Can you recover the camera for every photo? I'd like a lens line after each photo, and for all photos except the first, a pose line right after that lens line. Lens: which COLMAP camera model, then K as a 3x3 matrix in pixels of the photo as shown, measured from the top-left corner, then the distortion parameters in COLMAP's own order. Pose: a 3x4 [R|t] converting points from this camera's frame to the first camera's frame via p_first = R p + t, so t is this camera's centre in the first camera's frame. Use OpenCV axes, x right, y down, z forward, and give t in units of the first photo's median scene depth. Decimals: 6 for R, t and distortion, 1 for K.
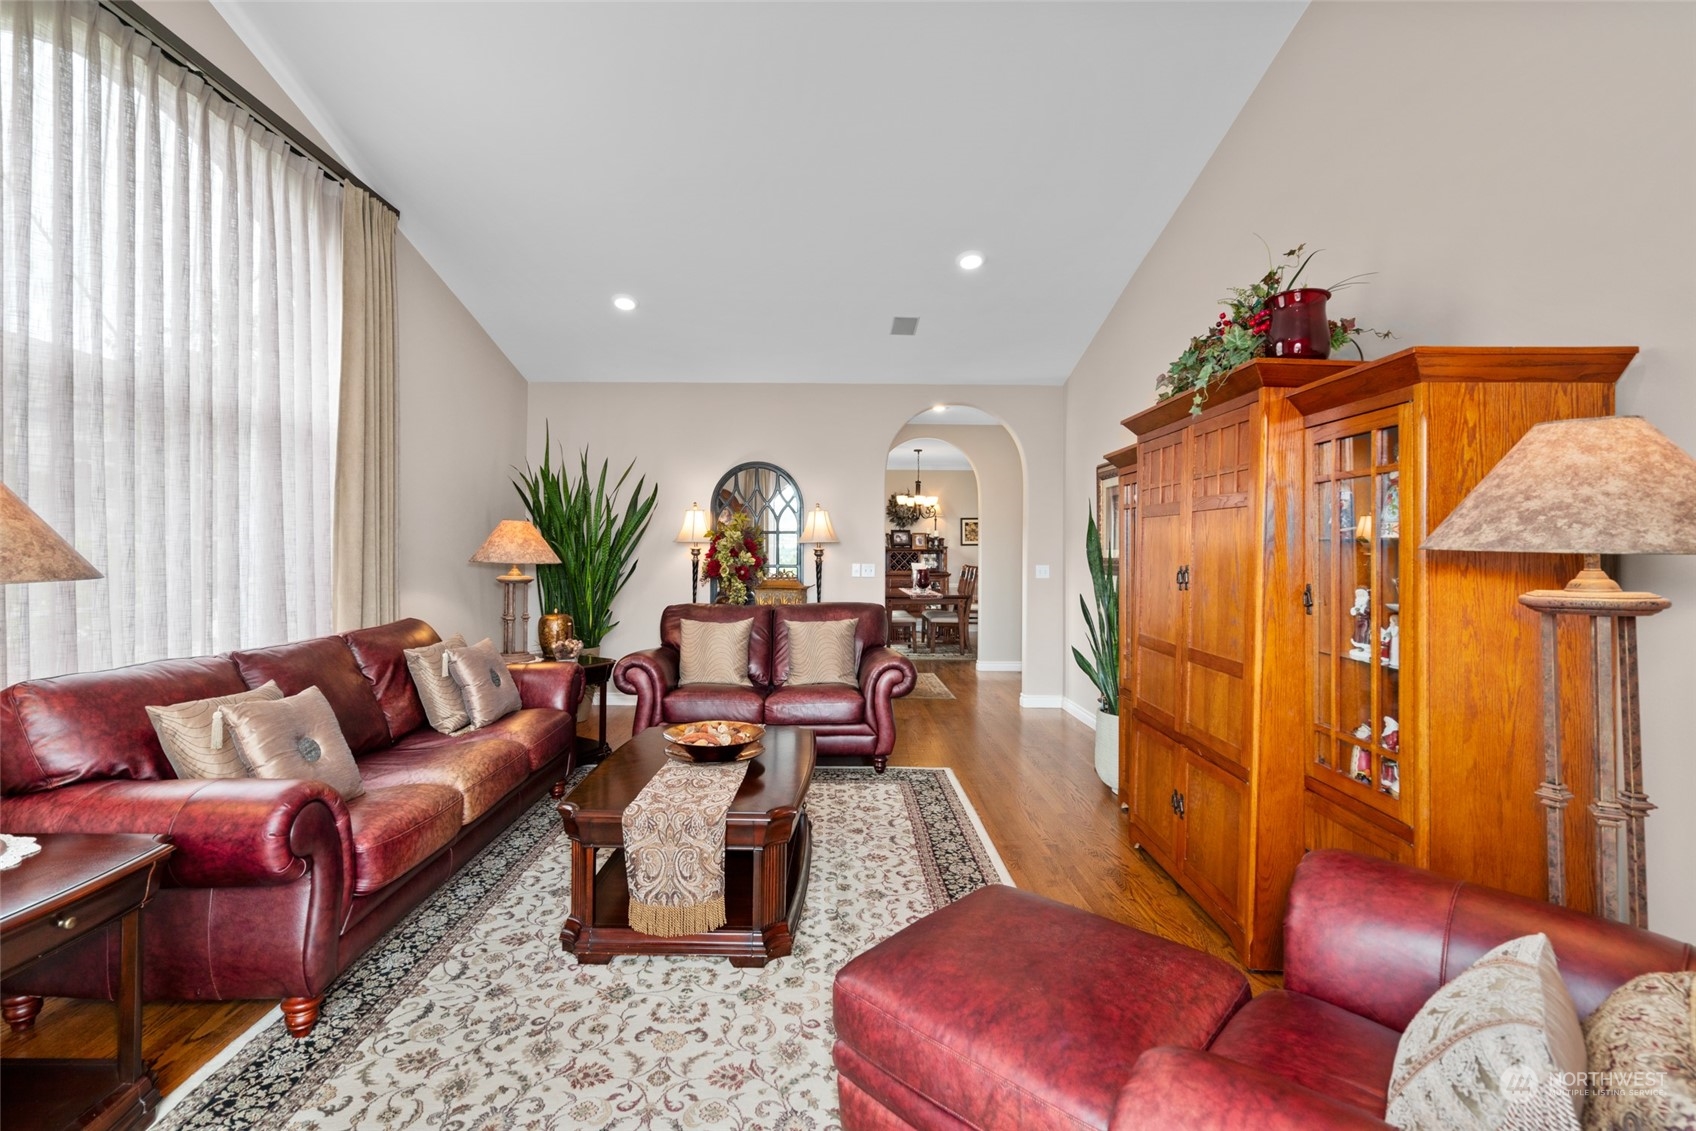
lens RADIAL K [[745.9, 0, 817.9], [0, 745.9, 557.7], [0, 0, 1]] dist [-0.007645, 0.001233]
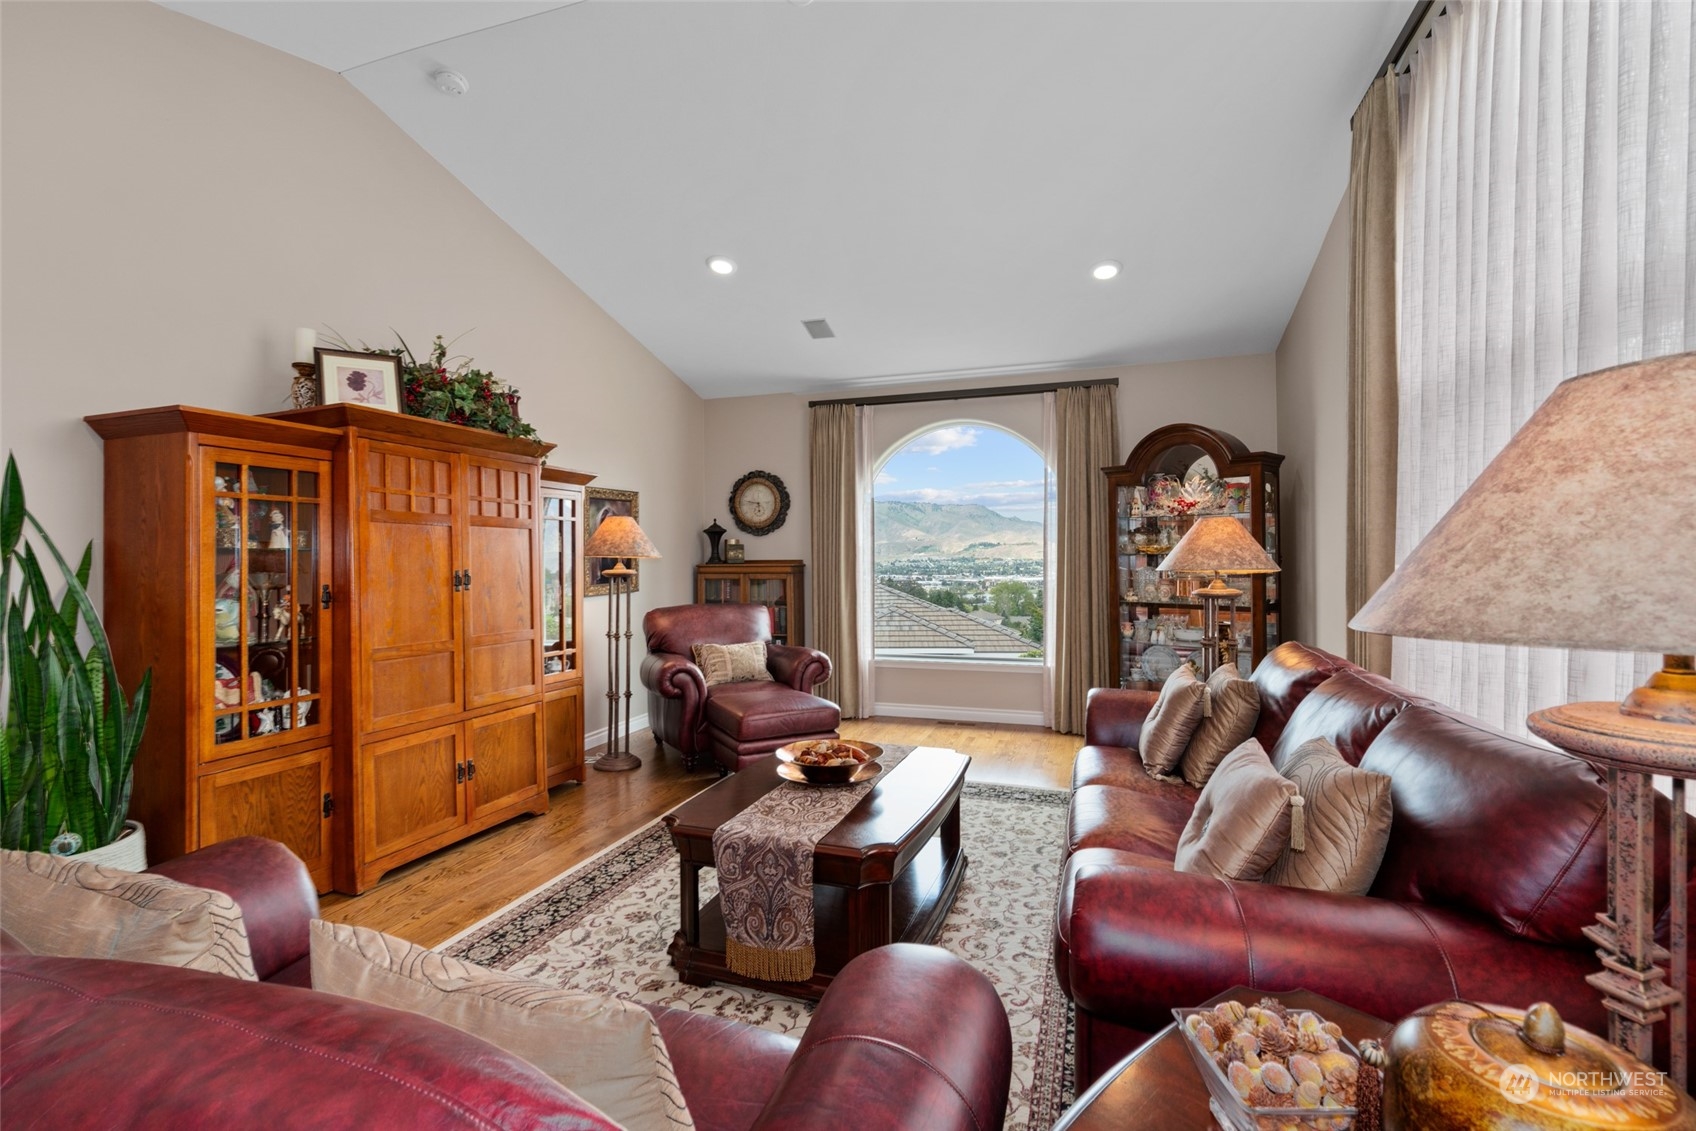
lens RADIAL K [[774.0, 0, 848.0], [0, 774.0, 565.5], [0, 0, 1]] dist [-0.002315, 0.000408]
pose [[-0.952936, -0.001757, 0.303166, -0.431026], [0.004241, 0.999808, 0.019124, -0.017845], [-0.303142, 0.019509, -0.952746, 1.810486]]
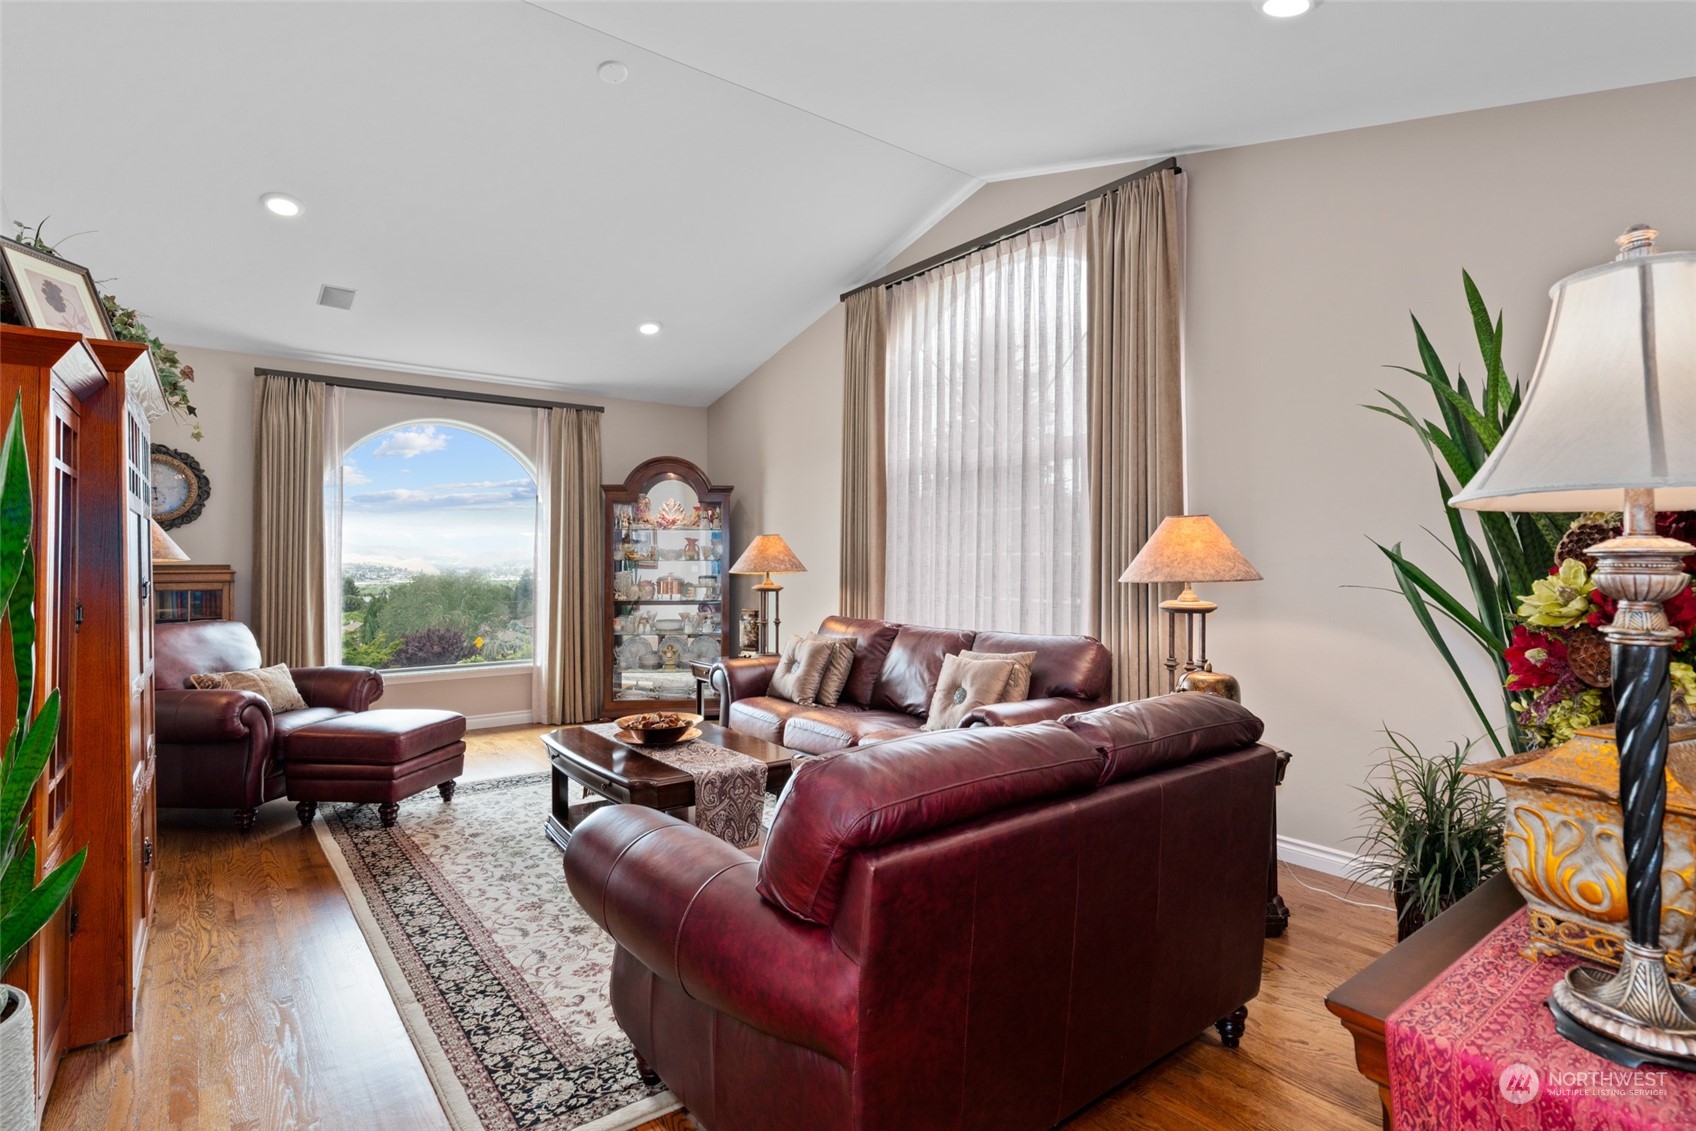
lens RADIAL K [[846.5, 0, 848.0], [0, 846.5, 565.5], [0, 0, 1]] dist [0.000118, -0.000056]
pose [[-0.773799, 0.000730, -0.633431, 0.434852], [-0.006152, 0.999944, 0.008667, -0.016584], [0.633402, 0.010603, -0.773751, 2.068818]]
